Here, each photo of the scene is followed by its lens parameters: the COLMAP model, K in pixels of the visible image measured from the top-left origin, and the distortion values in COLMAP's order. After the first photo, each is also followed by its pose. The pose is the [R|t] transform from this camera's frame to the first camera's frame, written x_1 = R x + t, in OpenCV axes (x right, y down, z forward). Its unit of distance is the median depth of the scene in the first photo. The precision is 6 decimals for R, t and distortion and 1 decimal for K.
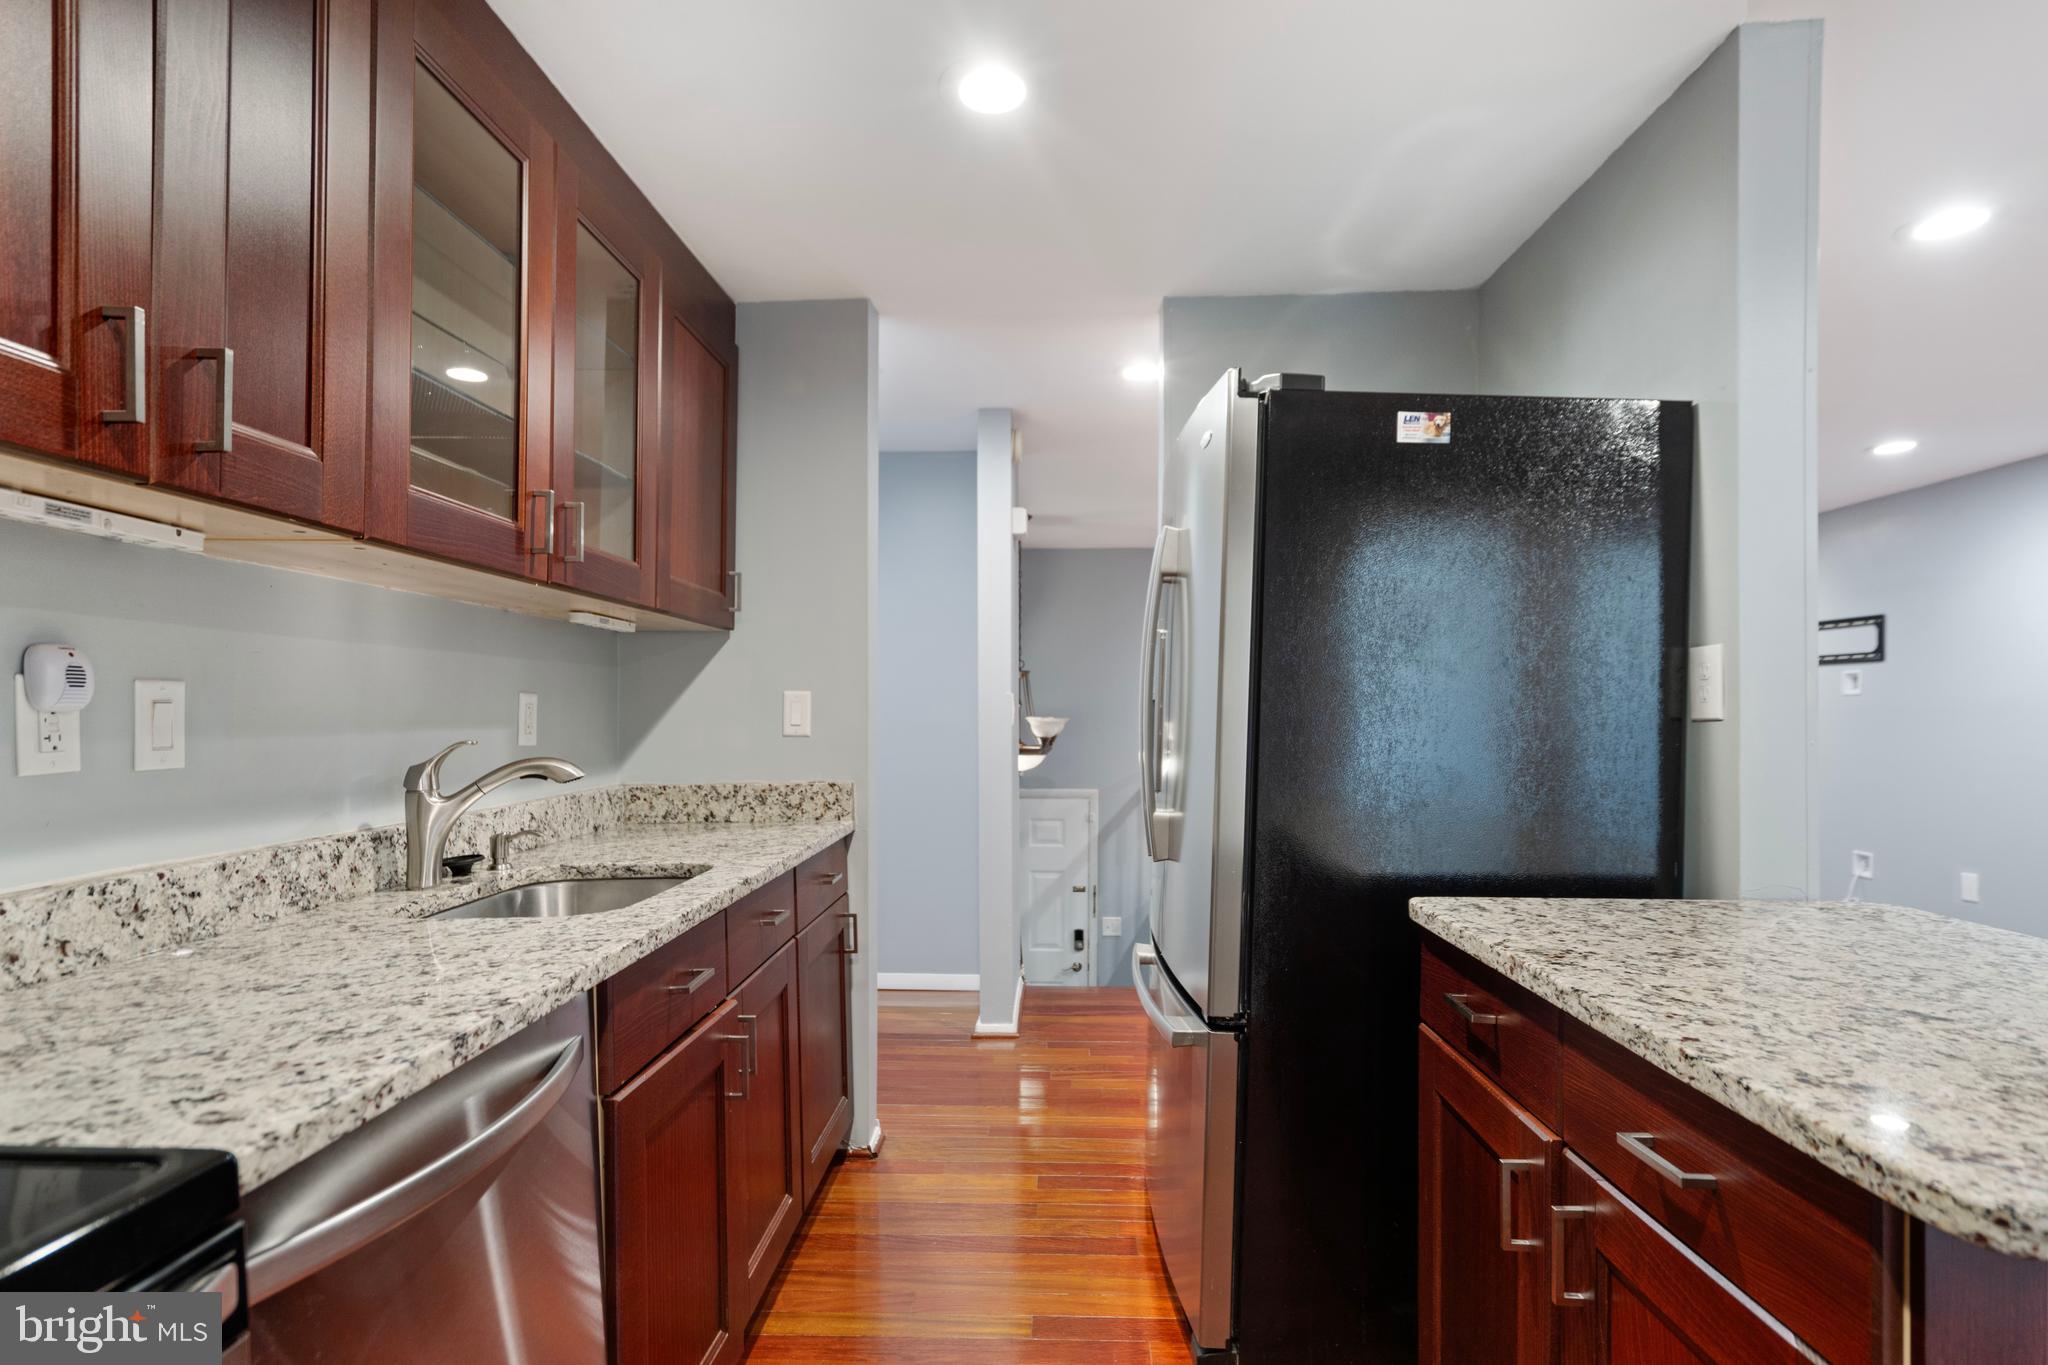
lens RADIAL K [[1025.5, 0, 1017.4], [0, 1025.5, 711.5], [0, 0, 1]] dist [0.004088, 0.000751]
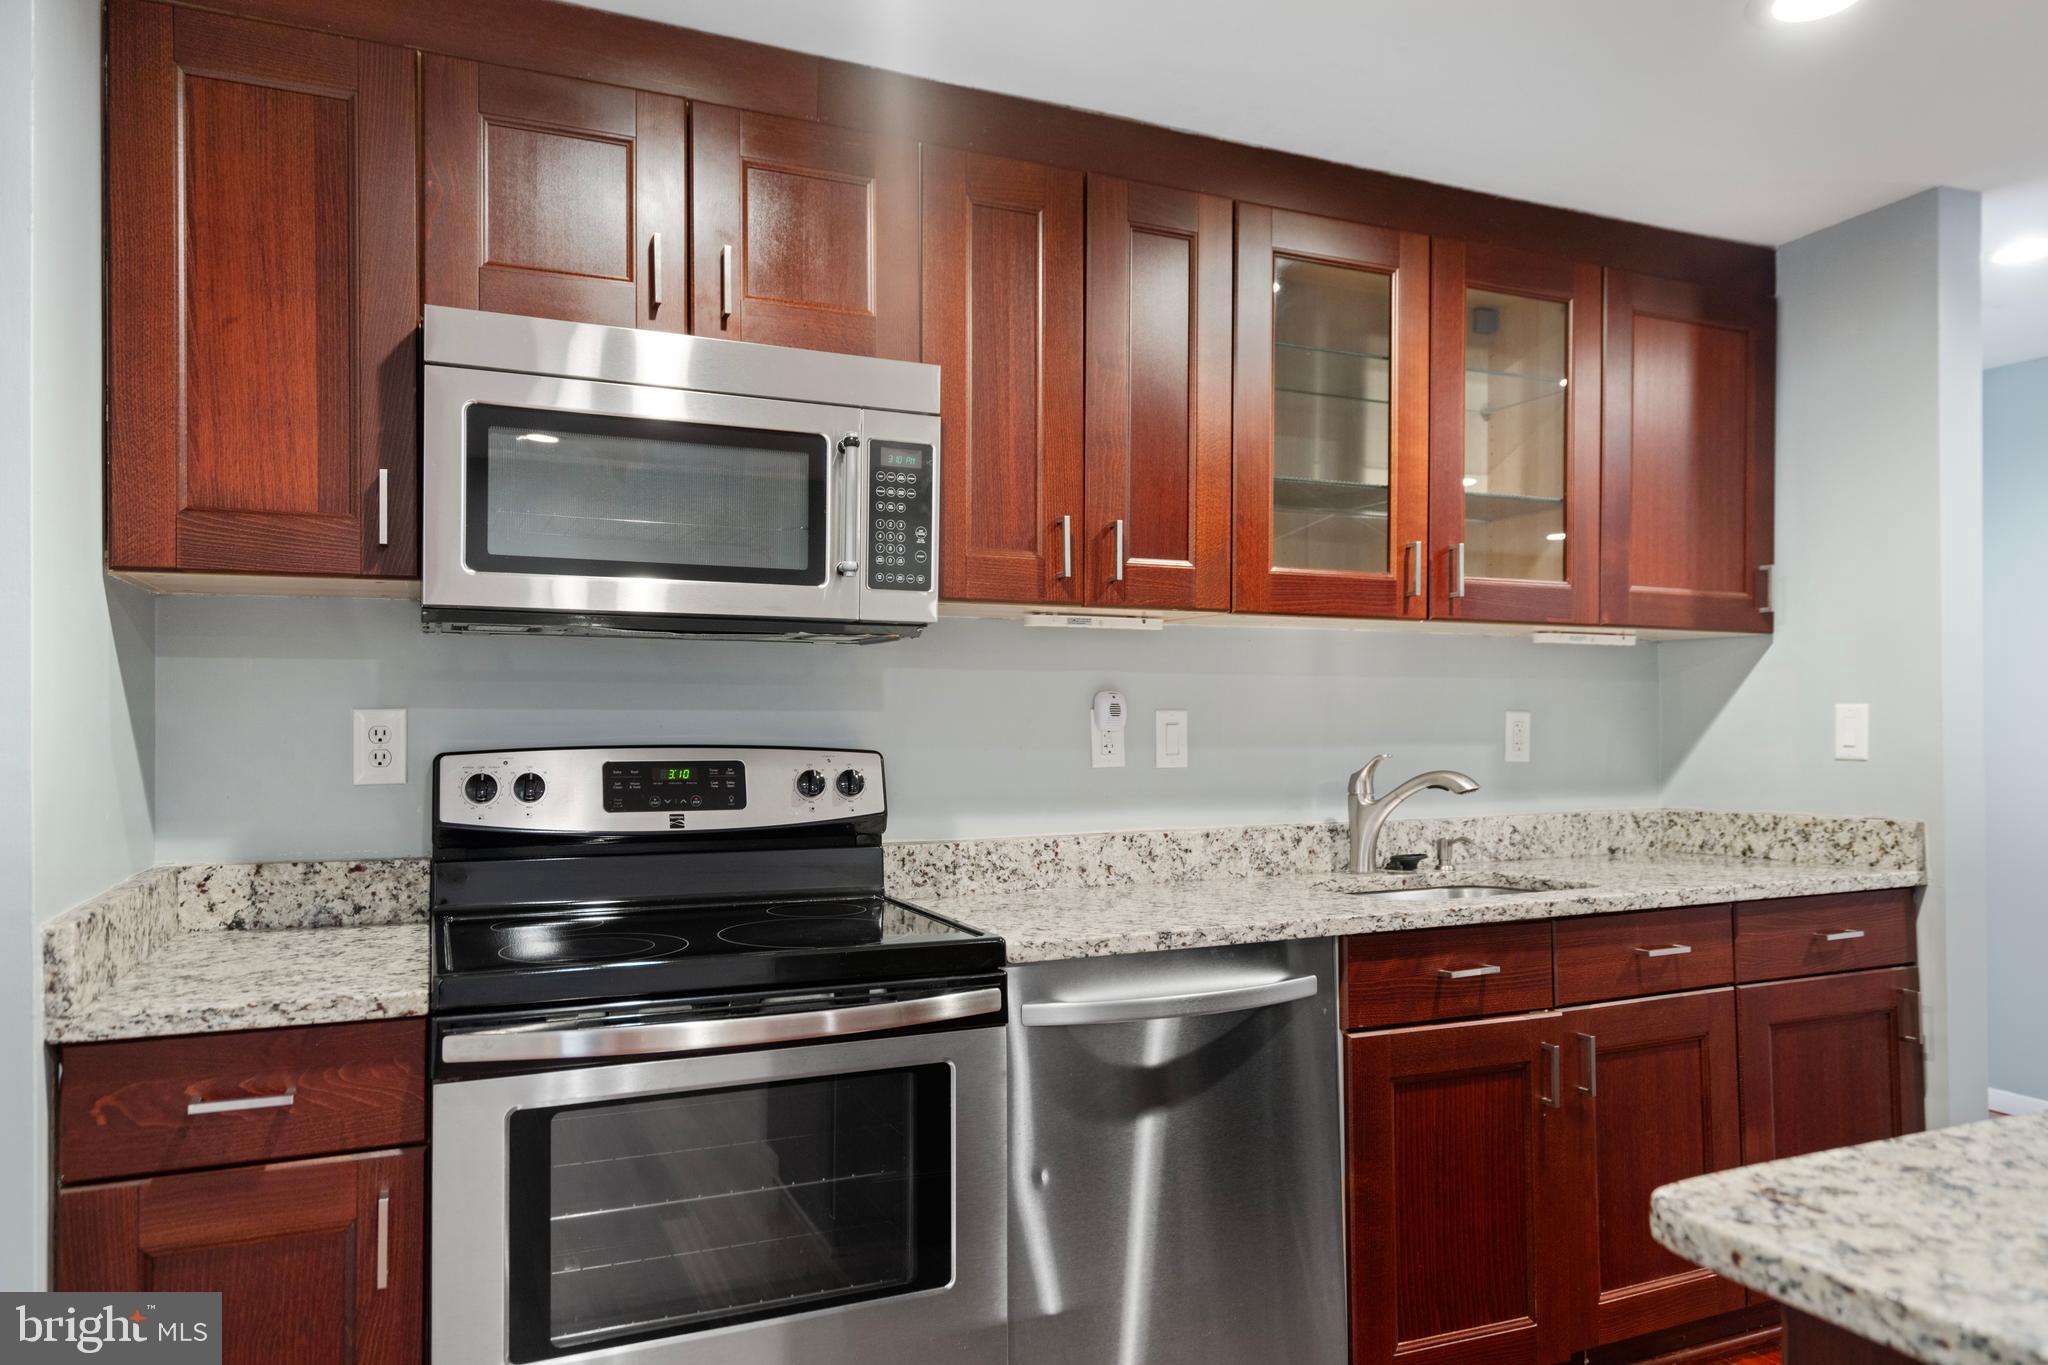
lens RADIAL K [[1340.2, 0, 1018.0], [0, 1340.2, 710.0], [0, 0, 1]] dist [0.004198, 0.001852]
pose [[0.443840, -0.010449, -0.896045, 0.704880], [0.001278, 0.999938, -0.011028, -0.006964], [0.896105, 0.003749, 0.443826, -0.084540]]
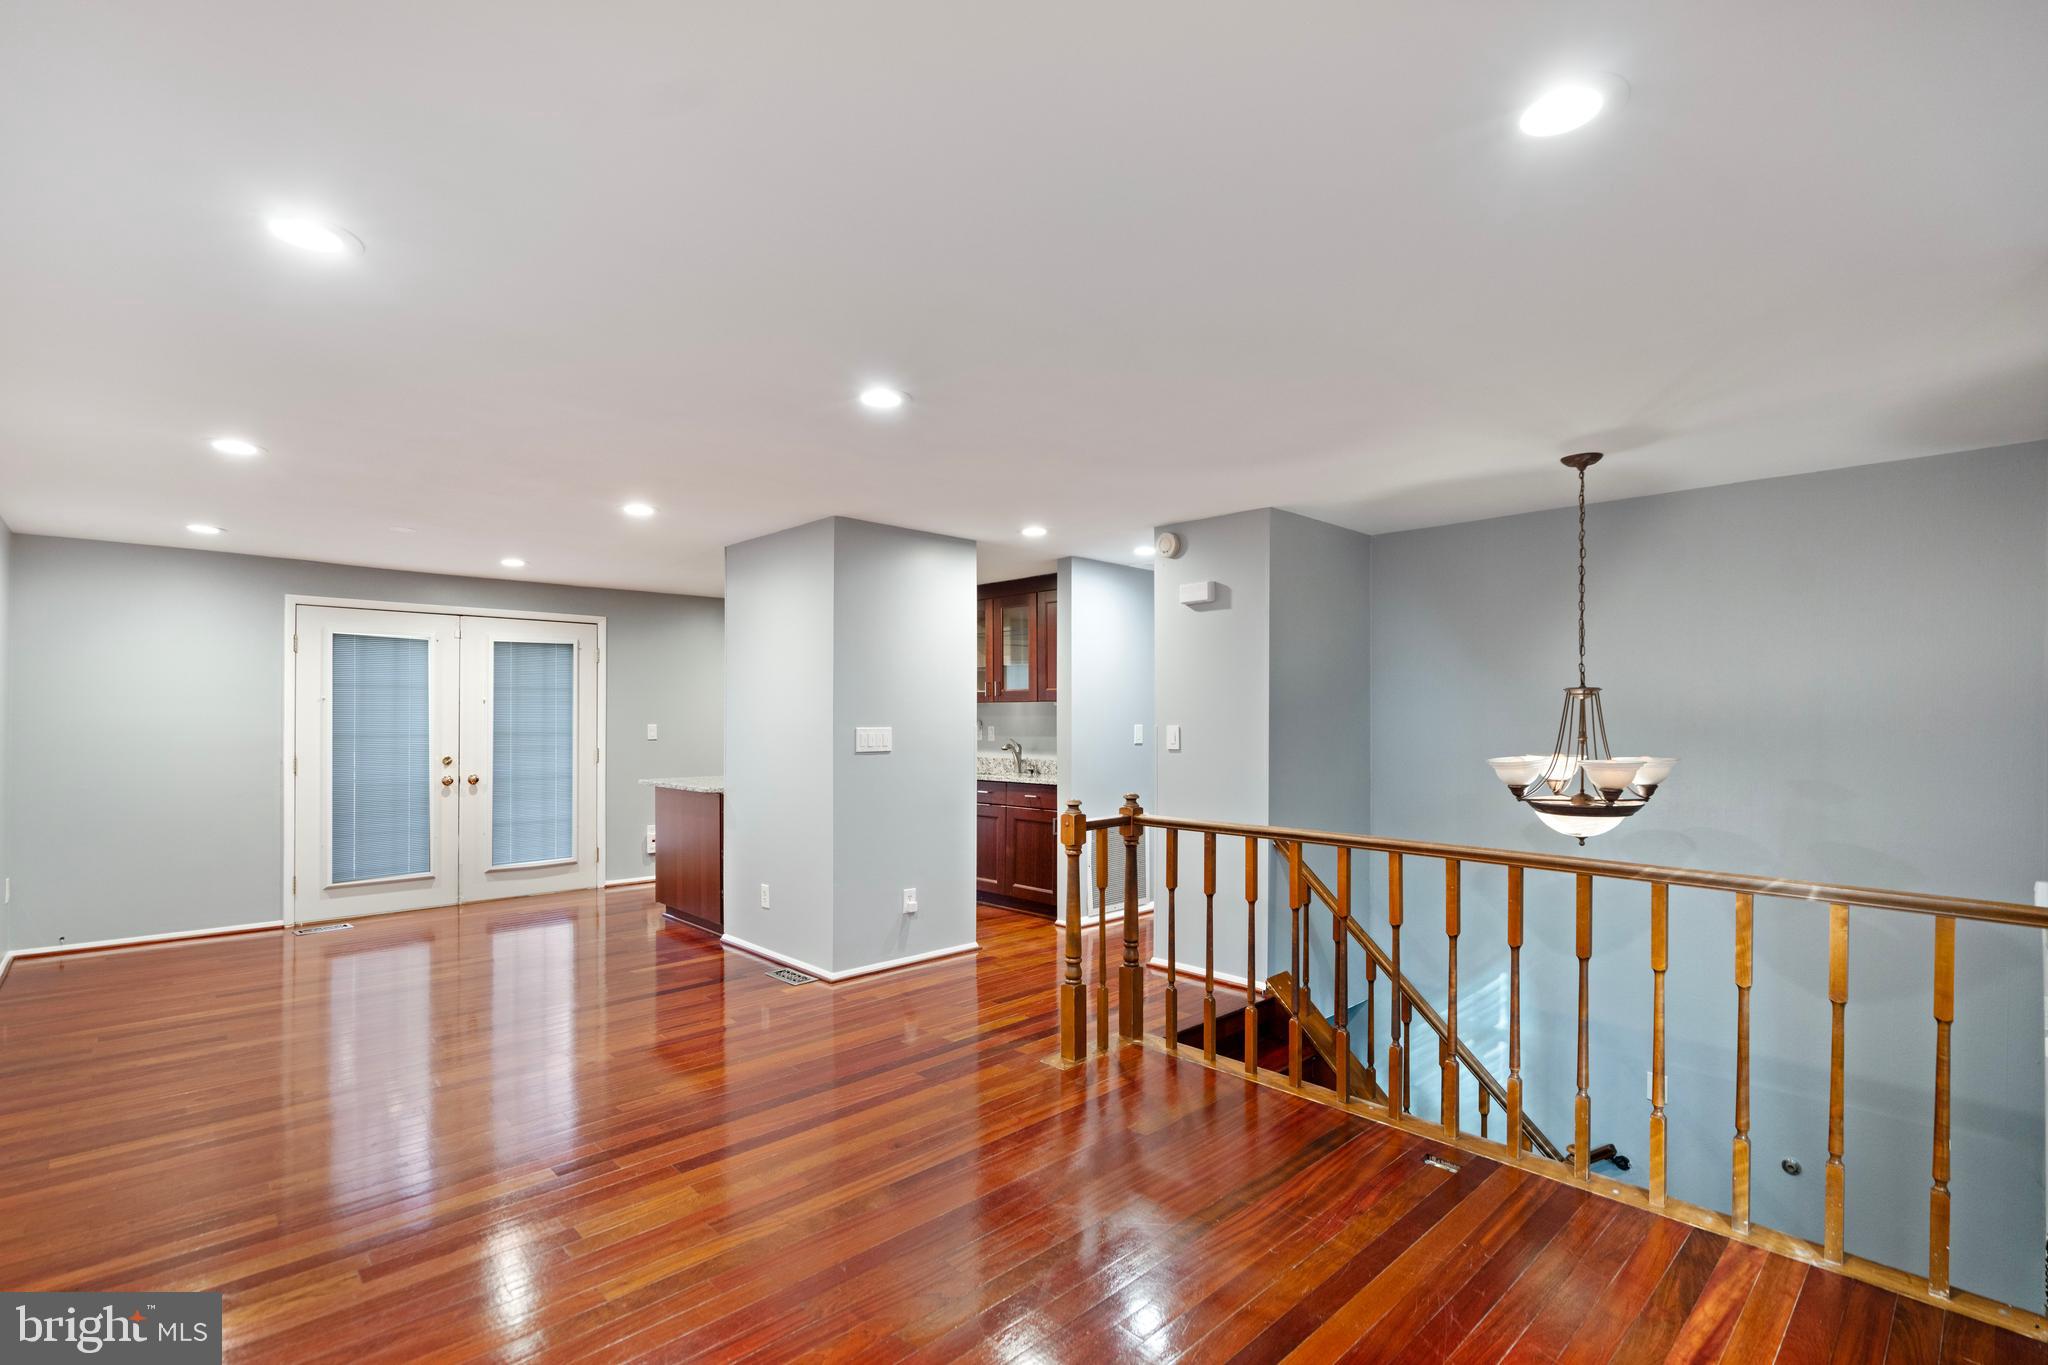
lens RADIAL K [[939.6, 0, 1014.6], [0, 939.6, 713.1], [0, 0, 1]] dist [-0.002218, 0.000071]
pose [[-0.697045, -0.001601, -0.717026, 2.344690], [-0.000118, 0.999998, -0.002118, -0.072833], [0.717028, -0.001391, -0.697043, 3.888501]]
